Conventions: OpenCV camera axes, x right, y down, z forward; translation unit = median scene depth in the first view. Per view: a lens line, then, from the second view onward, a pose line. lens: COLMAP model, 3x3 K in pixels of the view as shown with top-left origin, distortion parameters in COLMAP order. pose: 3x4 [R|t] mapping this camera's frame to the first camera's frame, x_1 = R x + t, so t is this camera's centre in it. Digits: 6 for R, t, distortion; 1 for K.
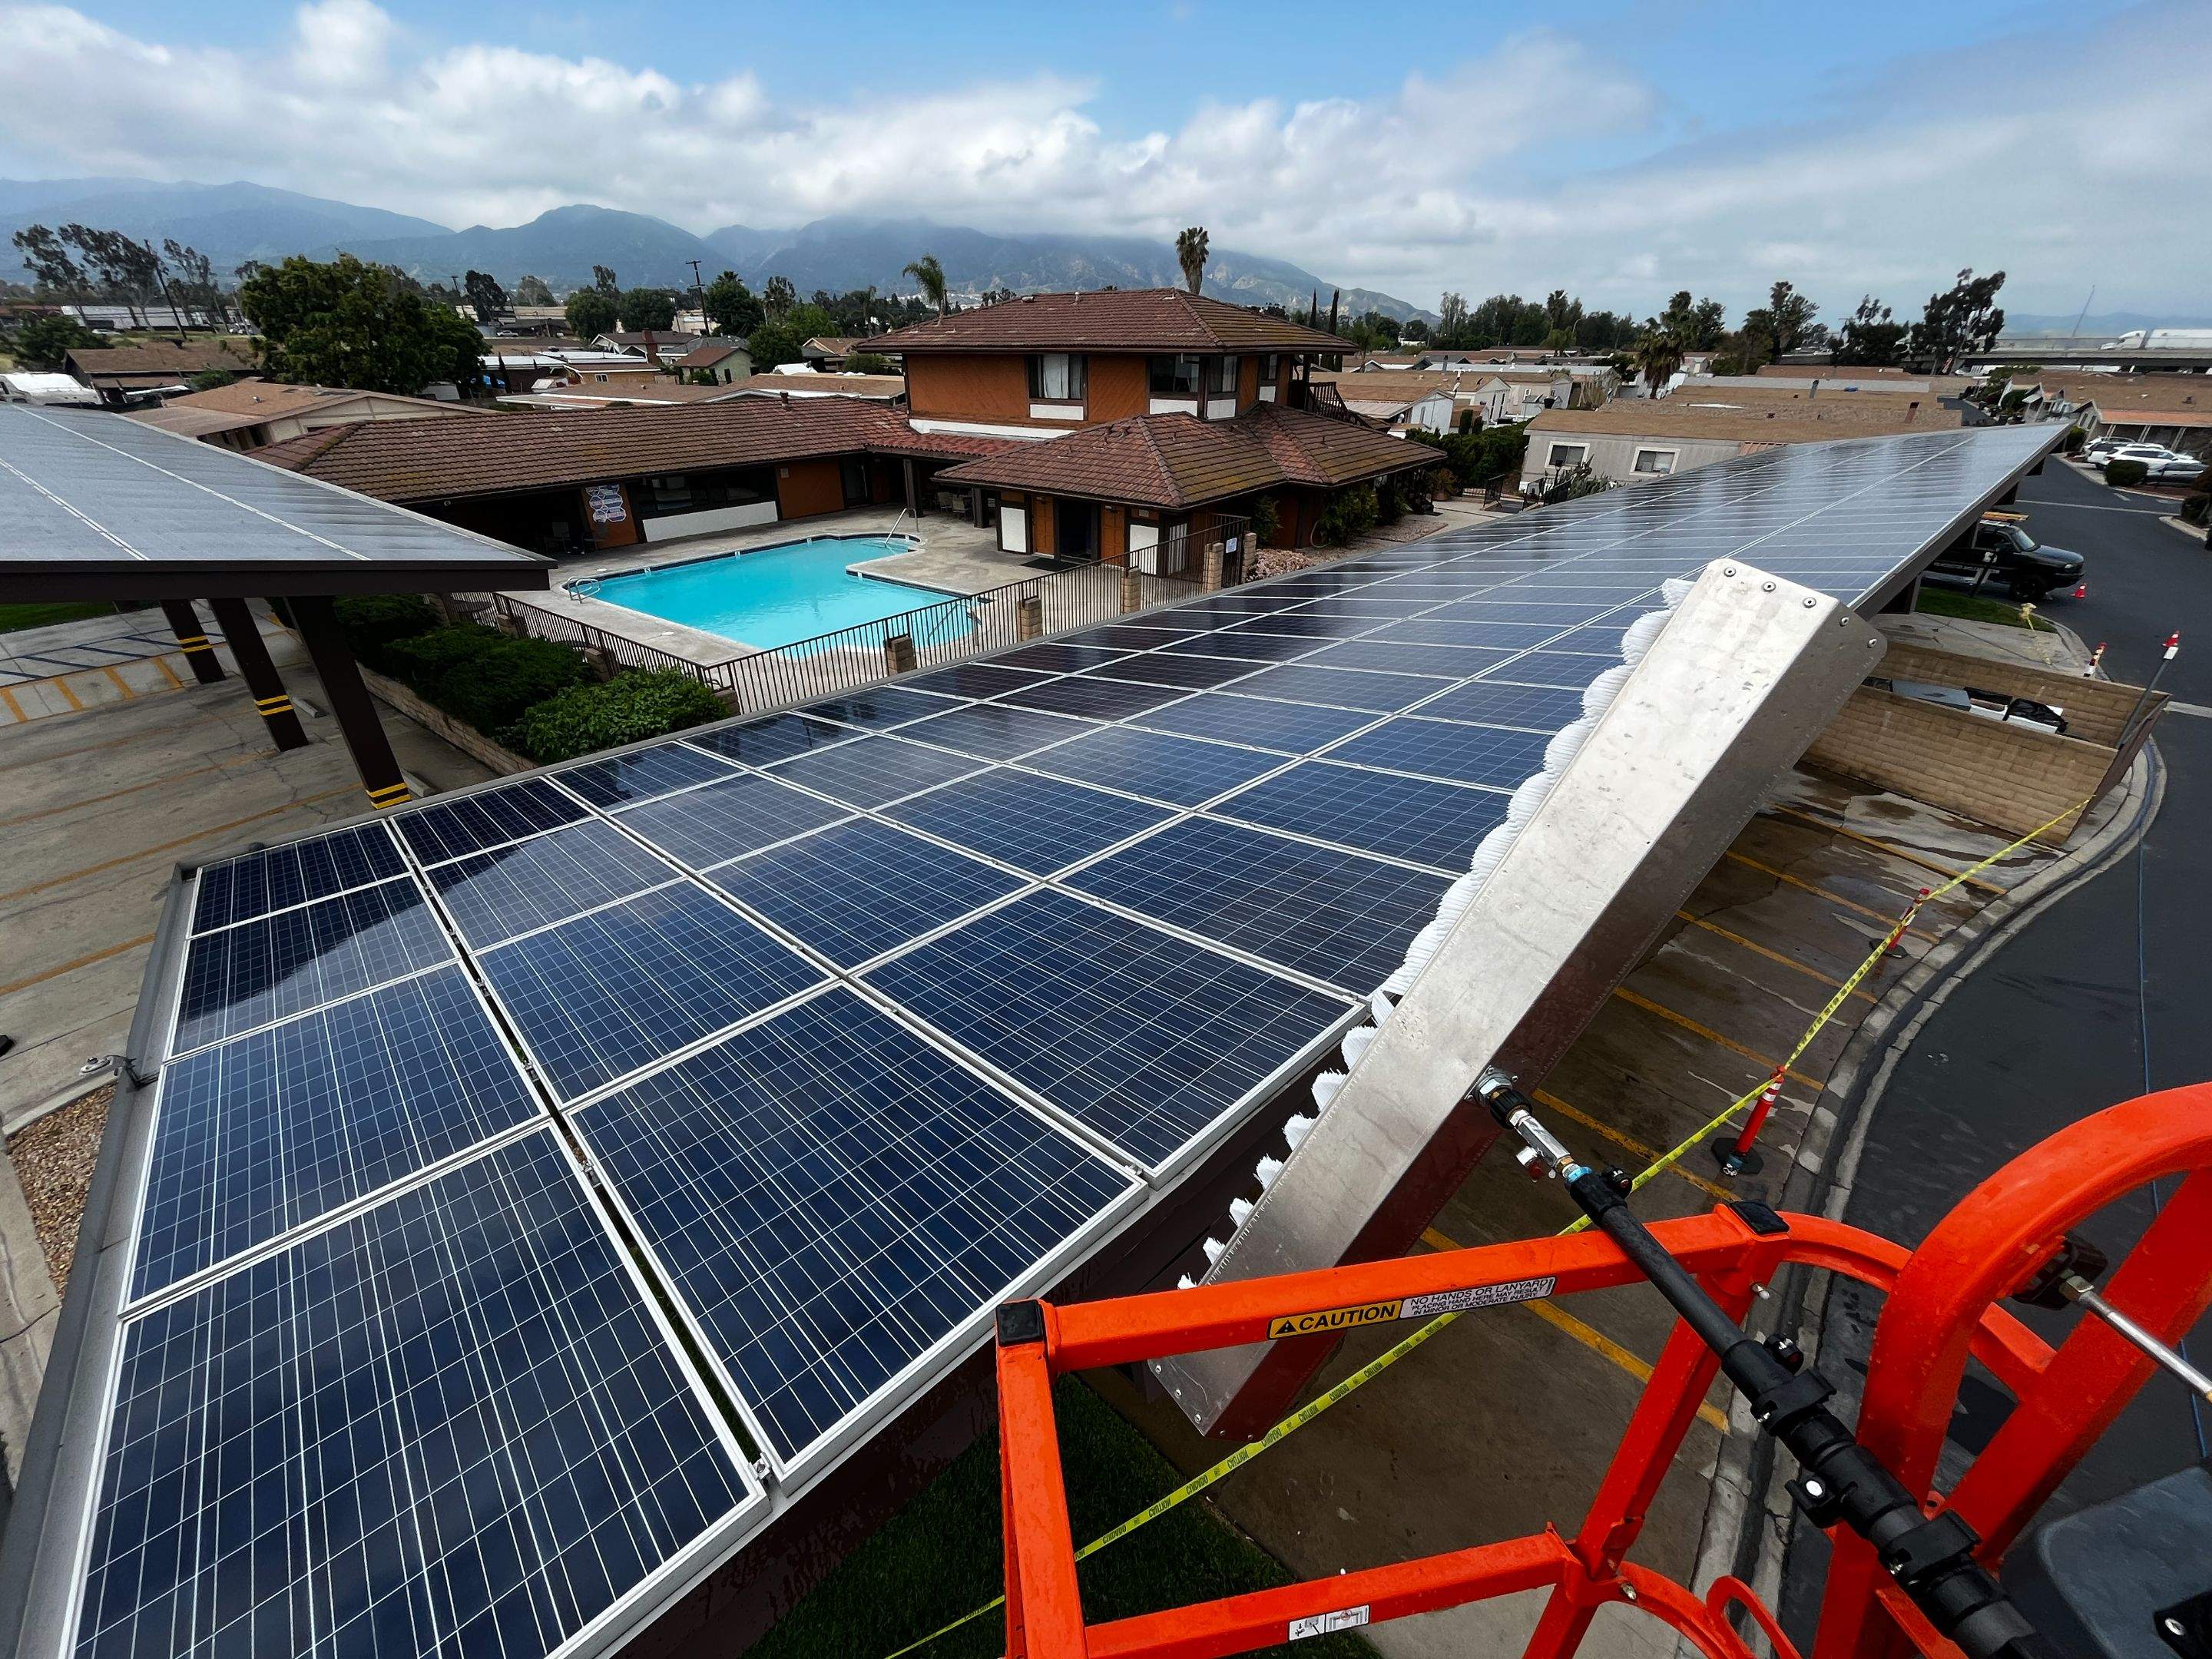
lens RADIAL K [[897.2, 0, 1100.4], [0, 897.2, 829.2], [0, 0, 1]] dist [-0.000680, -0.000954]
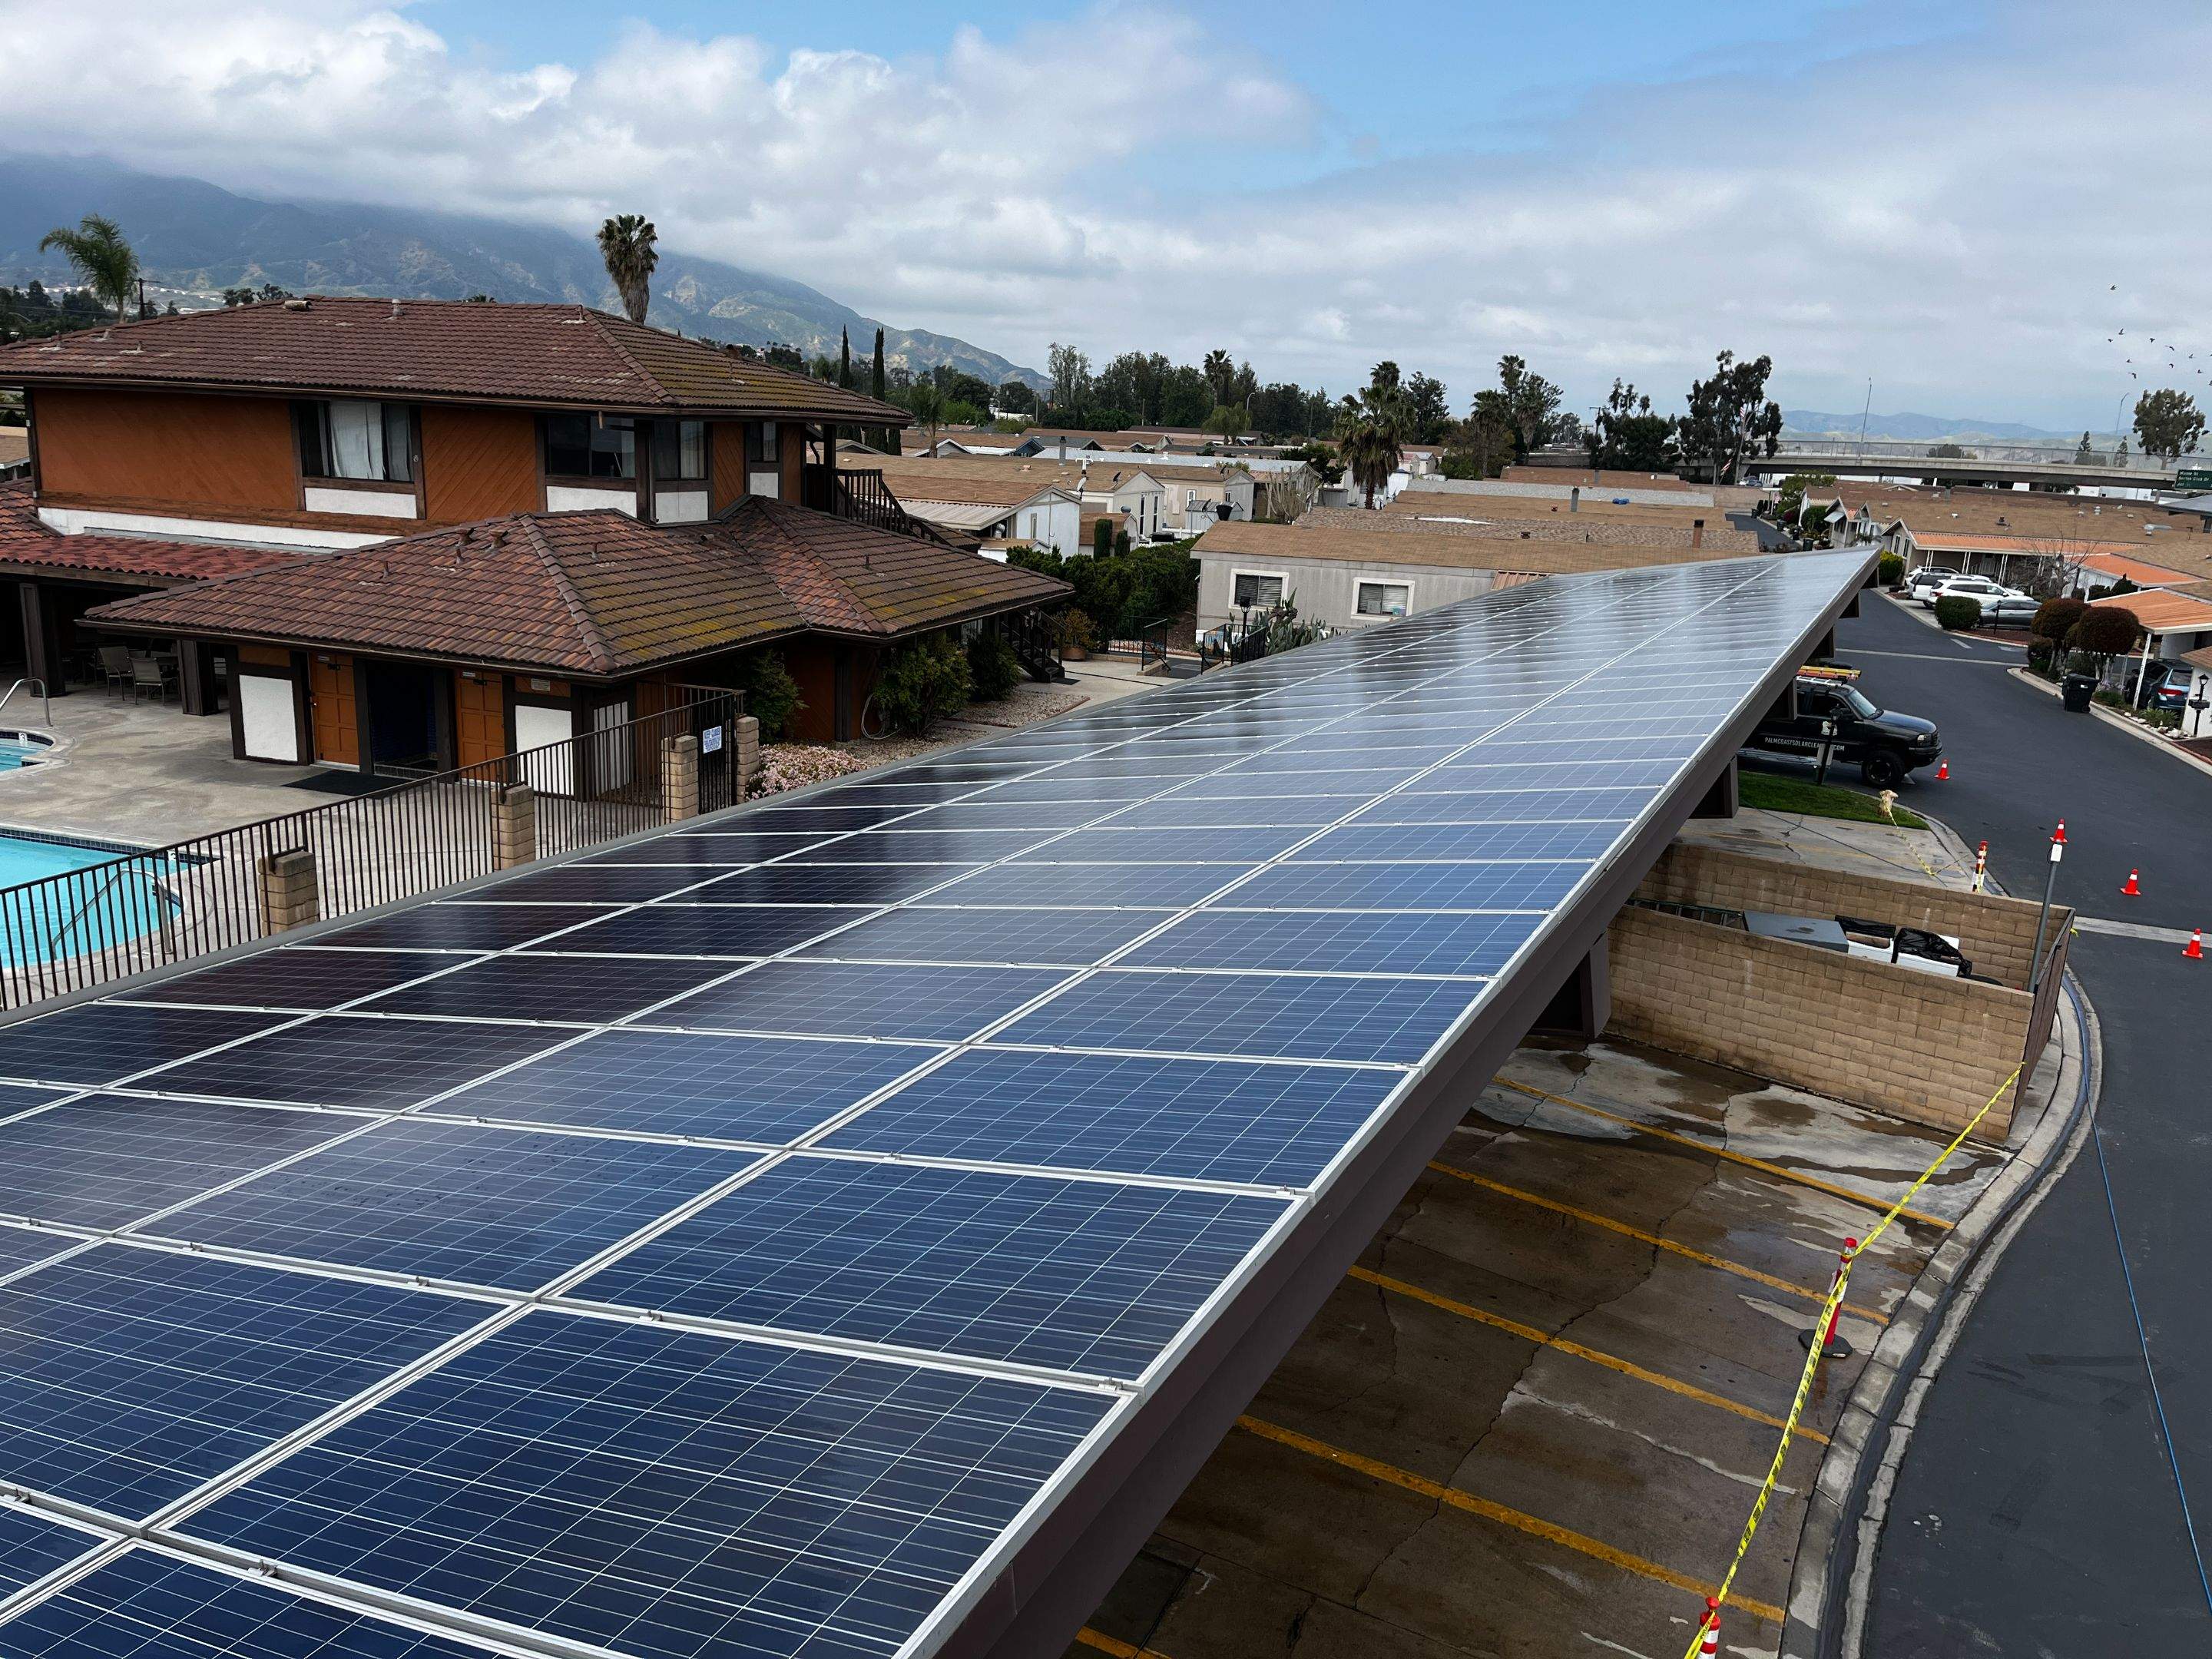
lens RADIAL K [[1663.0, 0, 1108.8], [0, 1663.0, 837.0], [0, 0, 1]] dist [0.089196, -0.115345]
pose [[0.938579, -0.043295, 0.342338, 0.011692], [0.124972, 0.967396, -0.220286, -0.002794], [-0.321639, 0.249539, 0.913388, 0.004902]]
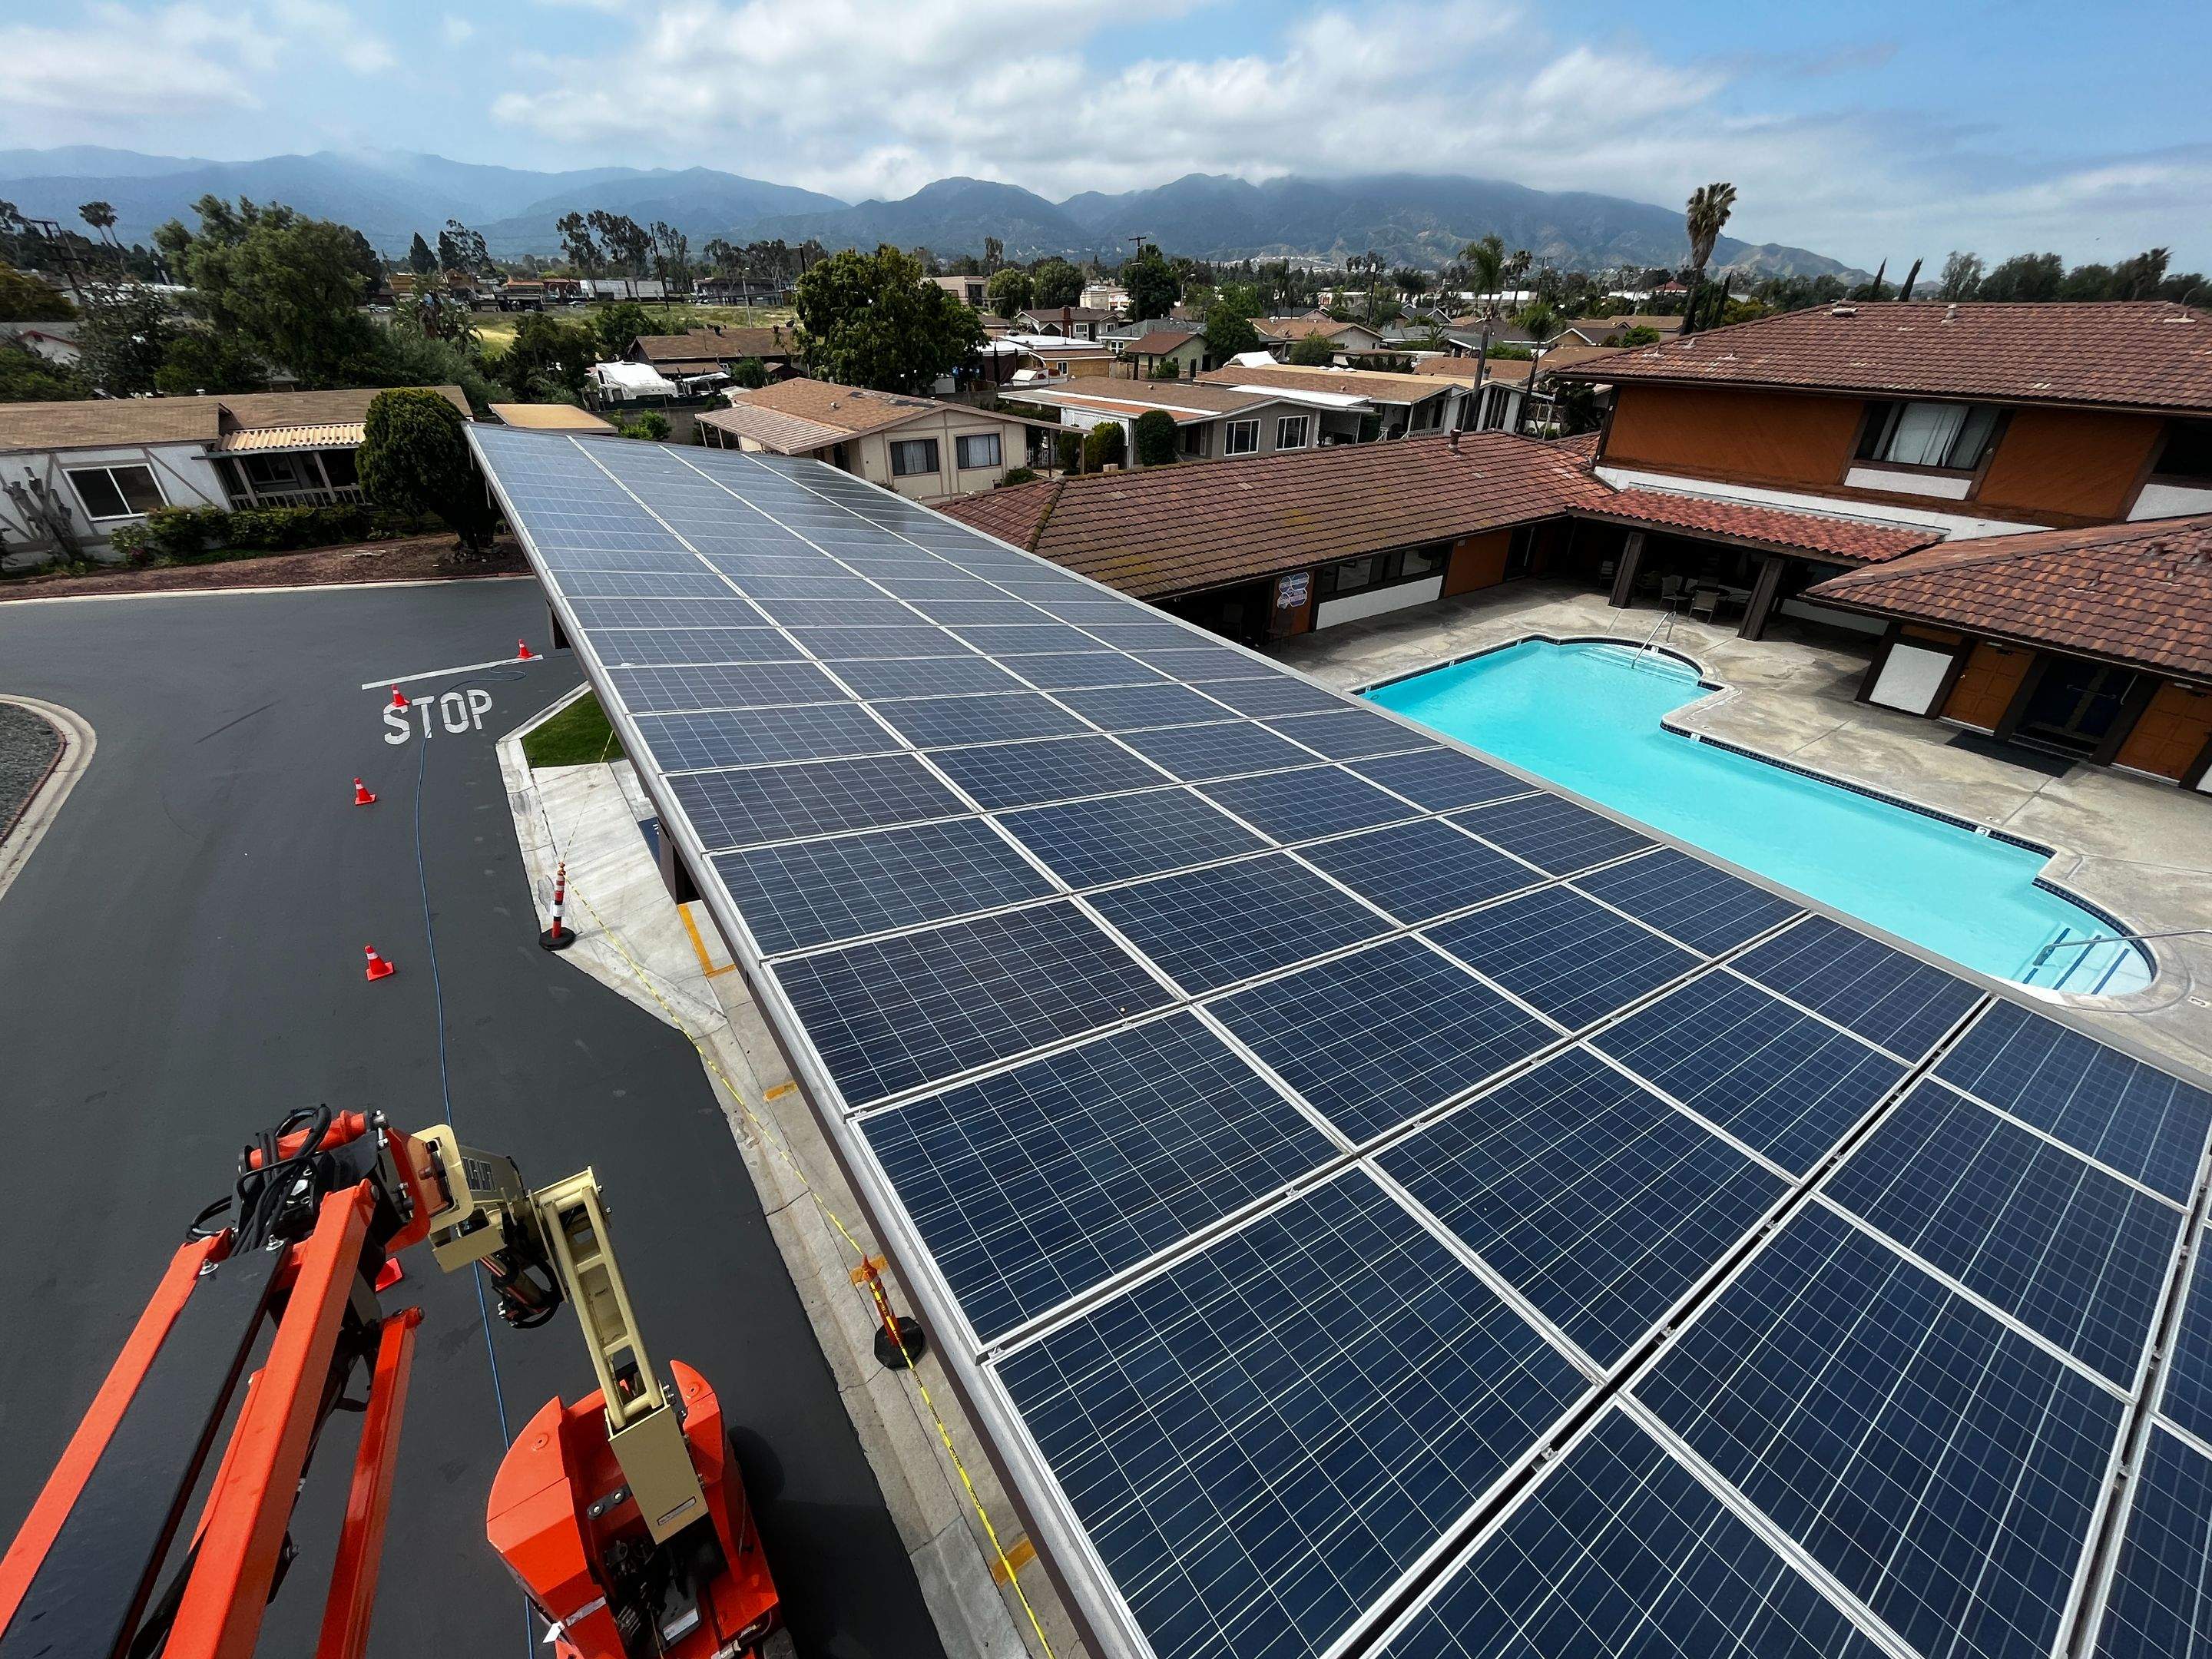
lens RADIAL K [[901.9, 0, 1093.6], [0, 901.9, 829.7], [0, 0, 1]] dist [-0.001283, -0.000493]
pose [[0.948648, 0.159543, -0.273154, -0.310126], [-0.151838, 0.987177, 0.049261, -0.107881], [0.277511, -0.005256, 0.960708, 0.124036]]
